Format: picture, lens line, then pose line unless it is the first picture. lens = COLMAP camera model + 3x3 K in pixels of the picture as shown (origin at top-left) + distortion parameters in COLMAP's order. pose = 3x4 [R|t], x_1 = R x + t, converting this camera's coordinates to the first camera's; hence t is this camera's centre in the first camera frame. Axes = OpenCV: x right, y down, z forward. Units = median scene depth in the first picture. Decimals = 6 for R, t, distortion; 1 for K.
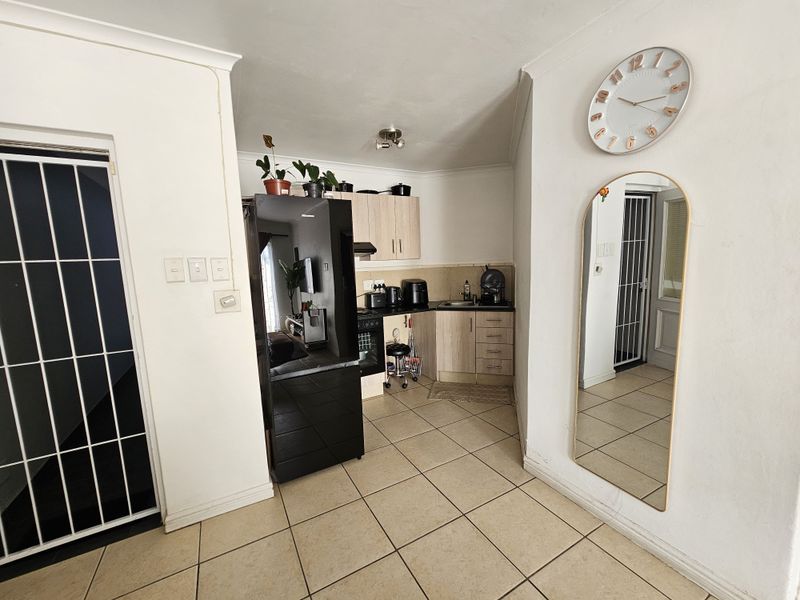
lens RADIAL K [[322.9, 0, 399.9], [0, 322.9, 301.5], [0, 0, 1]] dist [-0.002563, -0.000228]
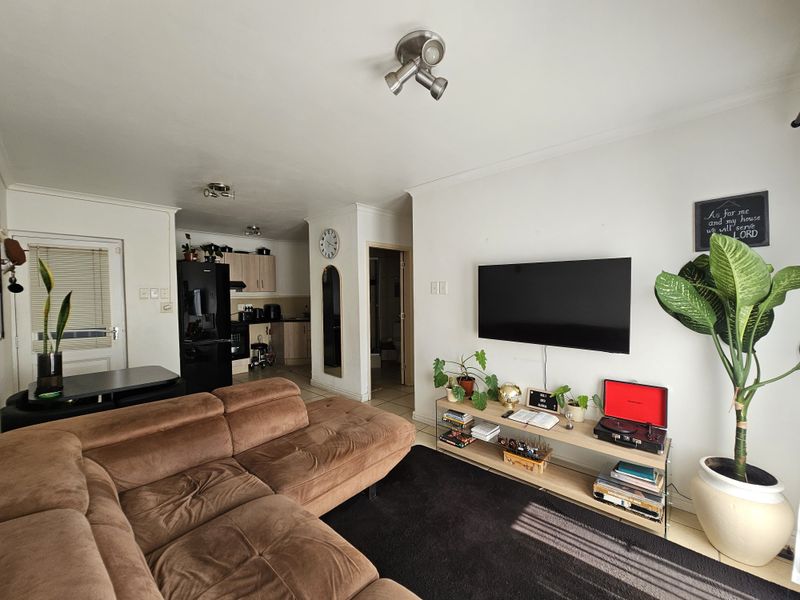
lens RADIAL K [[322.9, 0, 399.8], [0, 322.9, 296.2], [0, 0, 1]] dist [-0.002563, -0.000228]
pose [[0.947745, 0.017028, 0.318573, 0.150435], [0.022362, 0.992572, -0.119582, 0.113909], [-0.318243, 0.120457, 0.940325, -0.834754]]
